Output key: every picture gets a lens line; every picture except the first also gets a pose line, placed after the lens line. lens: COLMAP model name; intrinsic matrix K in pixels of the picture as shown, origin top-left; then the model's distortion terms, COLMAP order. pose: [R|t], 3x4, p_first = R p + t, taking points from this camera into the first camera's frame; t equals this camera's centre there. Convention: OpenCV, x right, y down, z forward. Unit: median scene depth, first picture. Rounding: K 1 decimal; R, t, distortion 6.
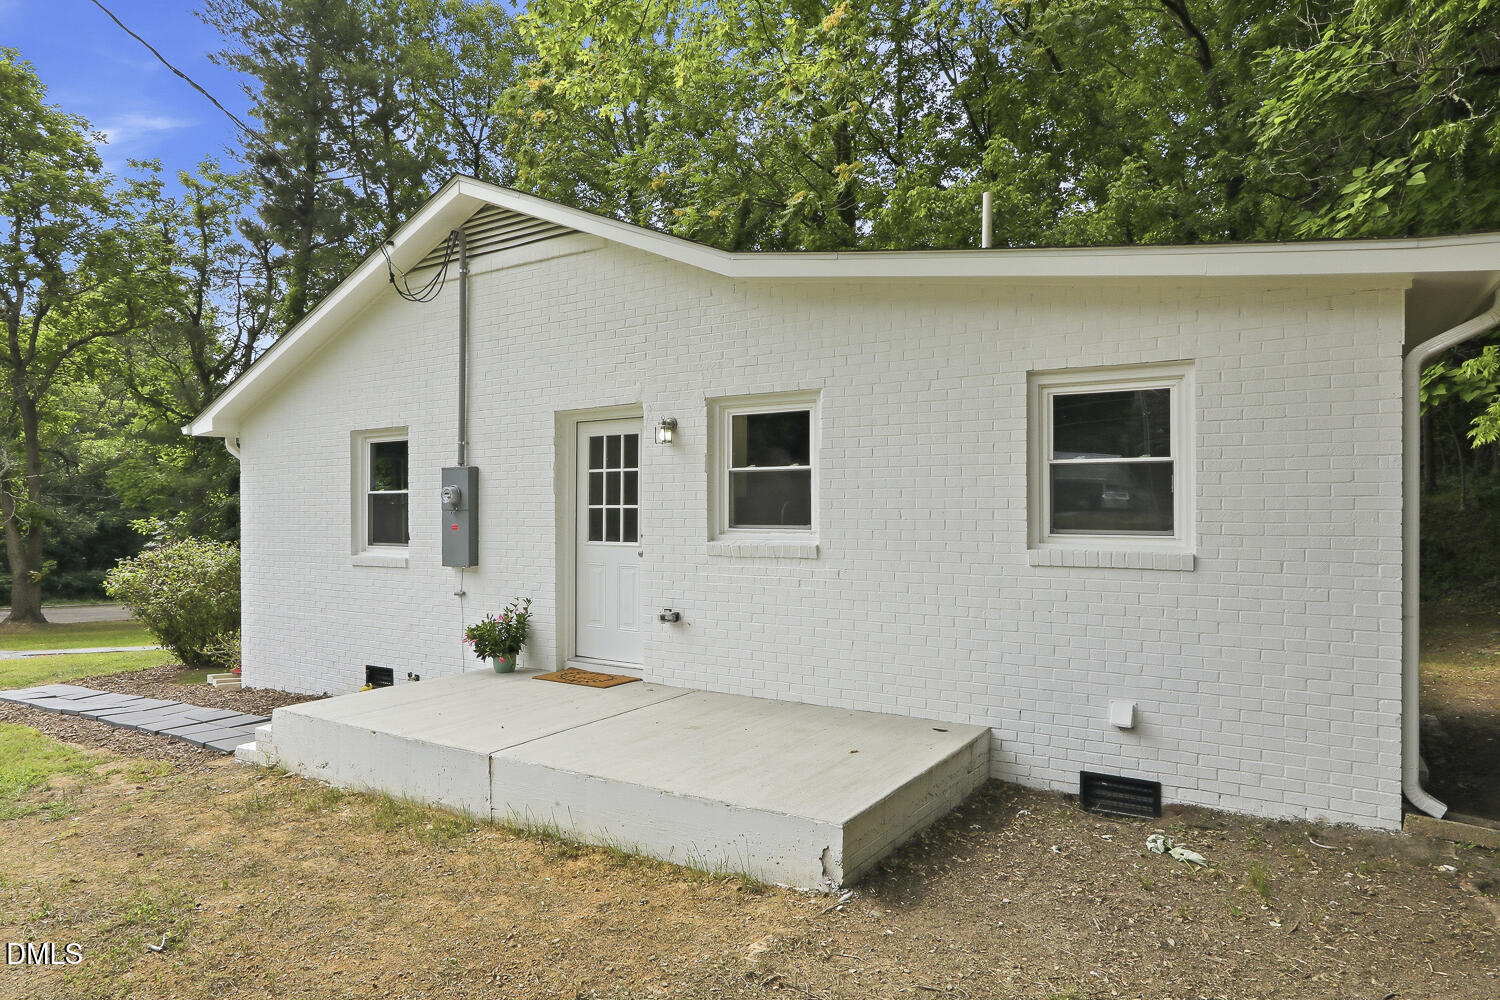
lens RADIAL K [[853.2, 0, 750.0], [0, 853.2, 500.0], [0, 0, 1]] dist [-0.005848, -0.001190]
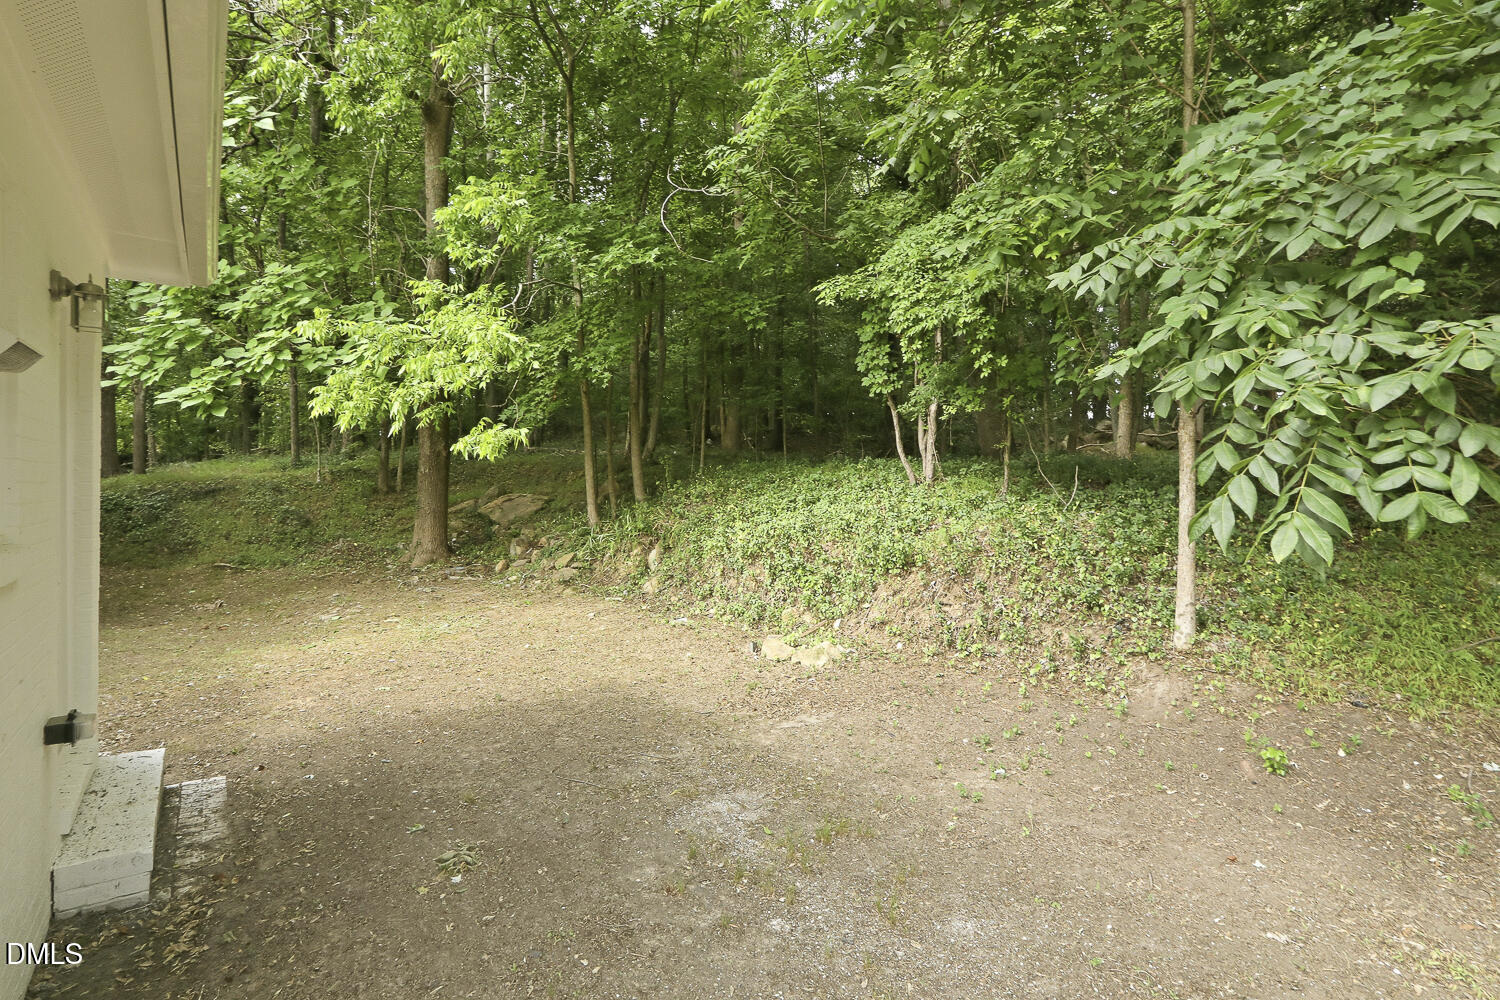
lens RADIAL K [[726.7, 0, 743.3], [0, 726.7, 485.6], [0, 0, 1]] dist [-0.001369, -0.000195]
pose [[0.349875, 0.002079, 0.936794, 0.420962], [-0.015303, 0.999877, 0.003496, 0.014545], [-0.936672, -0.015559, 0.349863, 0.417133]]
